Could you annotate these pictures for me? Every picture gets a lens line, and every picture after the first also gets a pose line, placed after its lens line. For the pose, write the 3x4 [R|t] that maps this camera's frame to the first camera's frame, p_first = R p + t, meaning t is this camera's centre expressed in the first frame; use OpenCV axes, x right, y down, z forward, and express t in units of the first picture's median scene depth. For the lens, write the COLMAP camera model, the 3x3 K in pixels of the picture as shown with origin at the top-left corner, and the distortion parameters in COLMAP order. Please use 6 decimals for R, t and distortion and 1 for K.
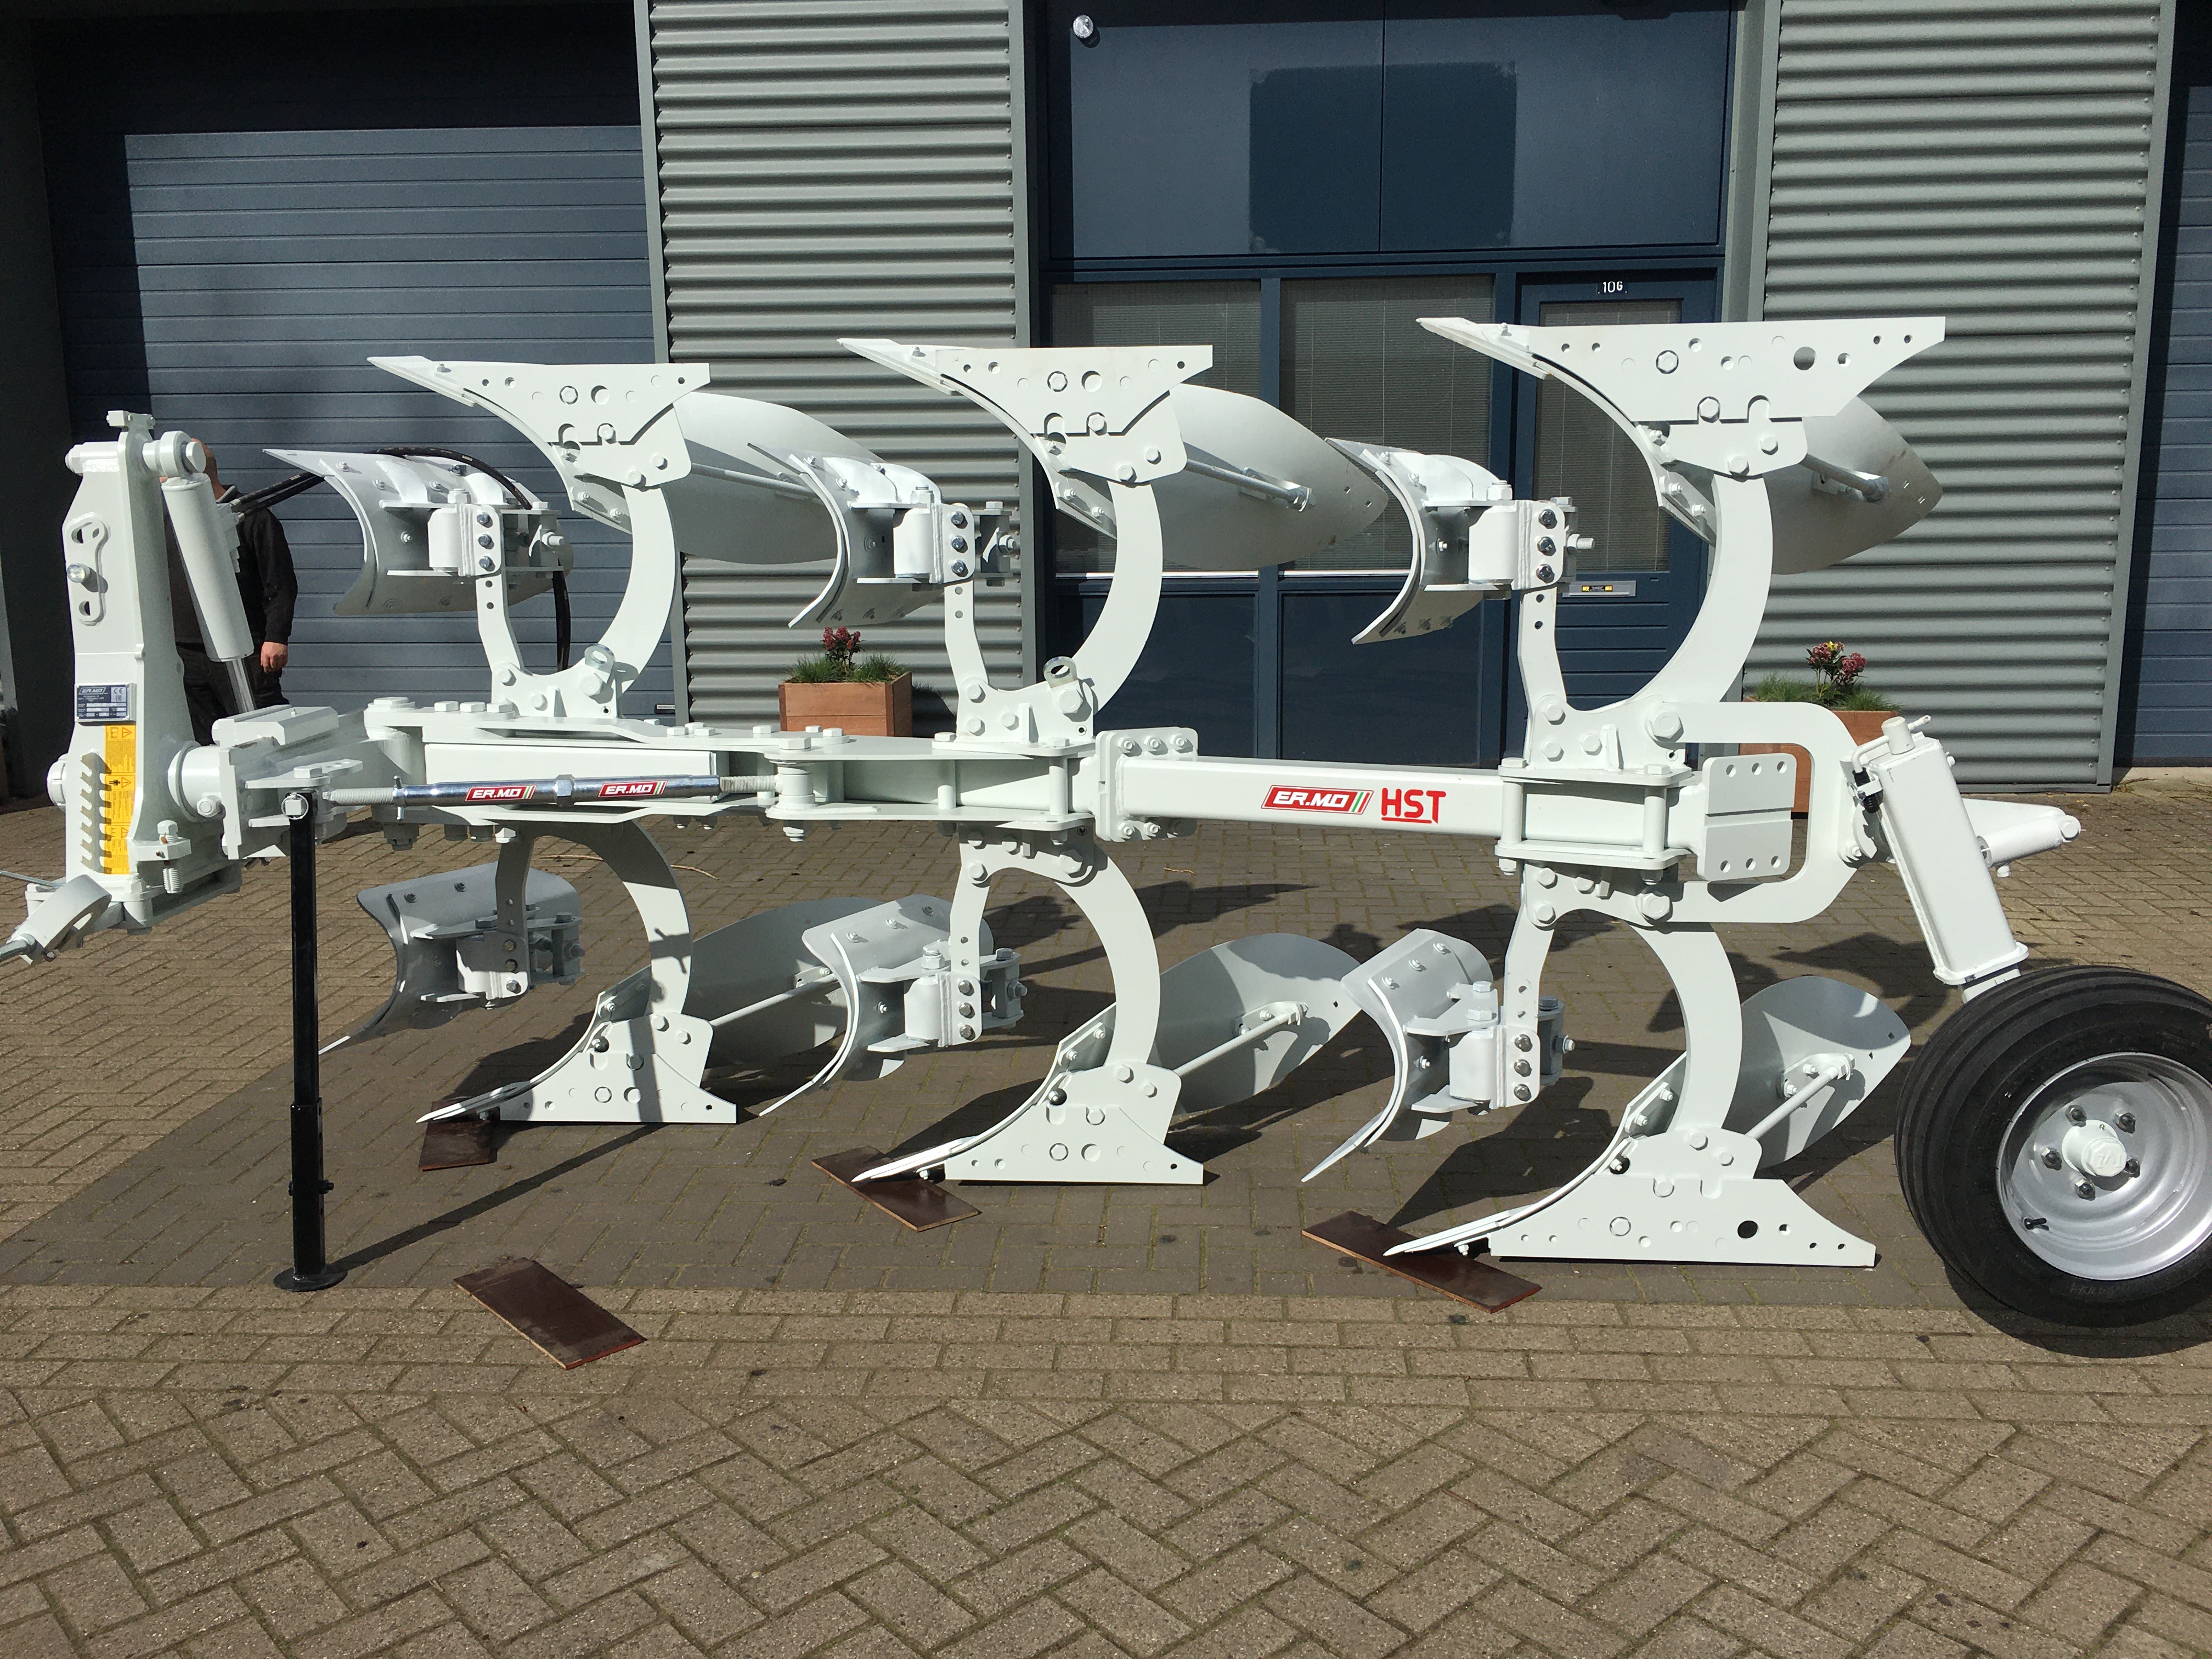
lens RADIAL K [[1905.5, 0, 1133.5], [0, 1905.5, 791.3], [0, 0, 1]] dist [0.074071, -0.090969]
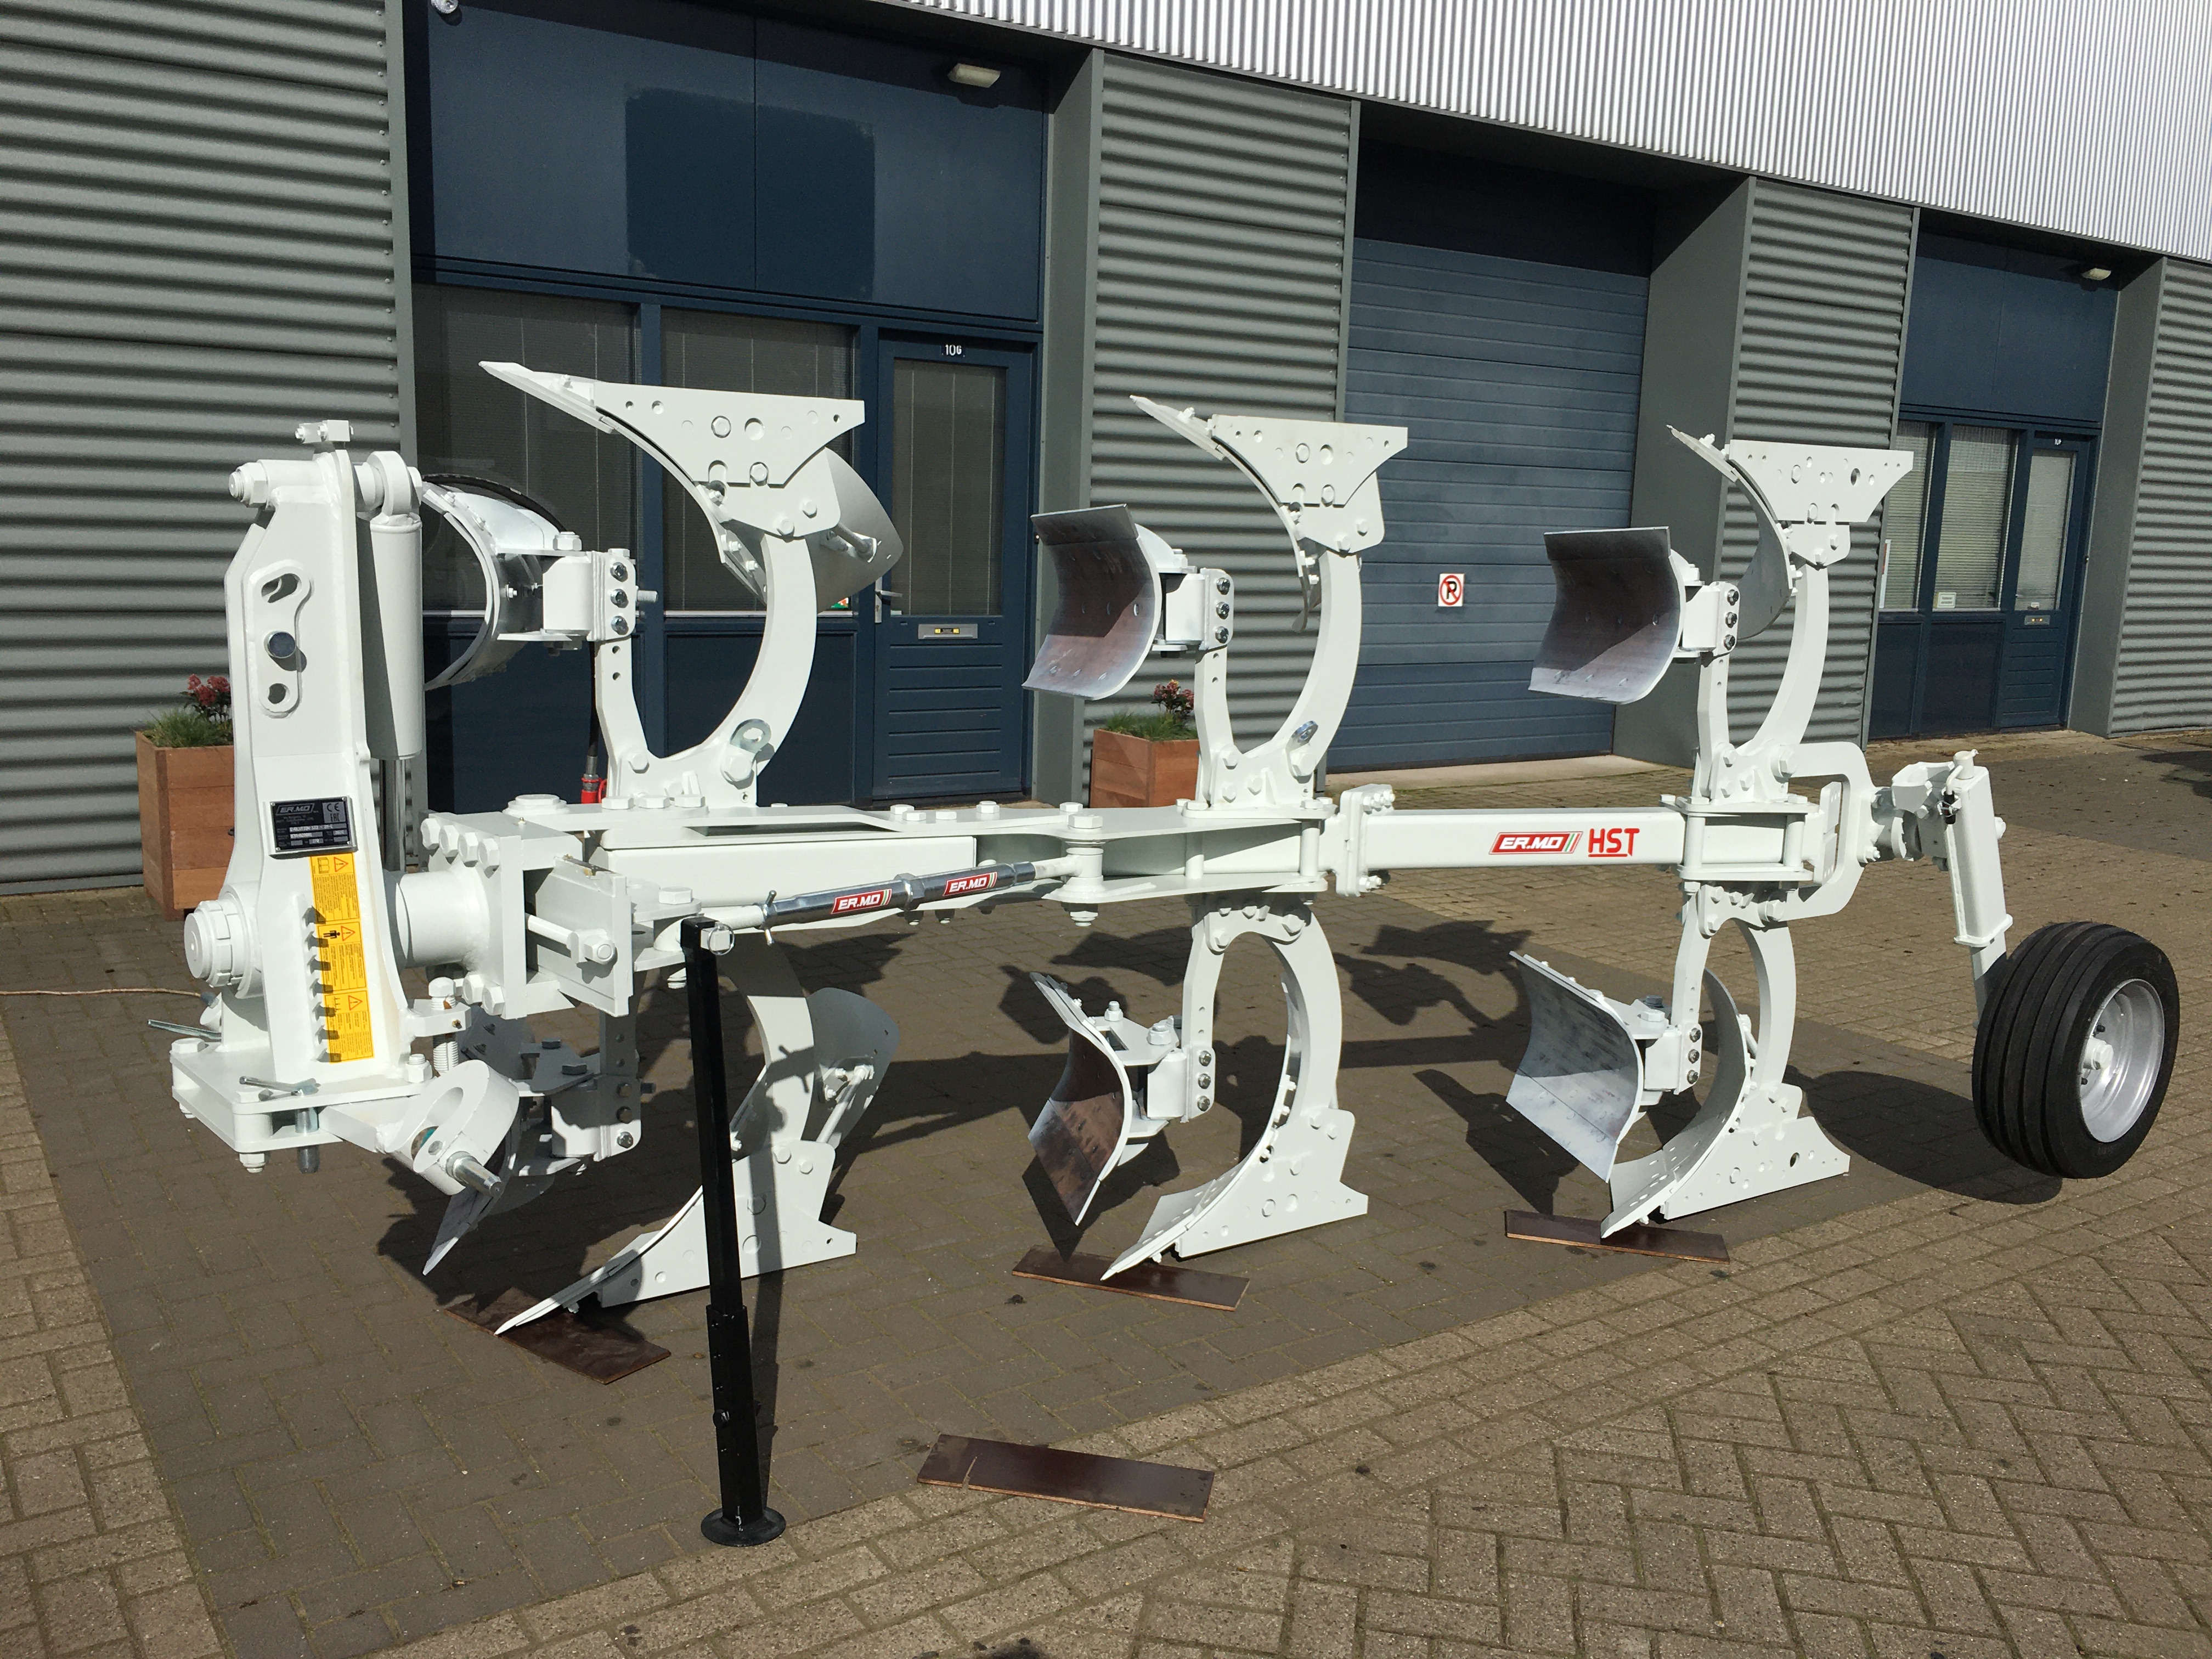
lens RADIAL K [[1848.1, 0, 1077.1], [0, 1848.1, 801.1], [0, 0, 1]] dist [0.077771, -0.101059]
pose [[0.796140, -0.052049, 0.602870, -0.721832], [0.061877, 0.998074, 0.004455, -0.038831], [-0.601941, 0.033757, 0.797827, 0.274056]]
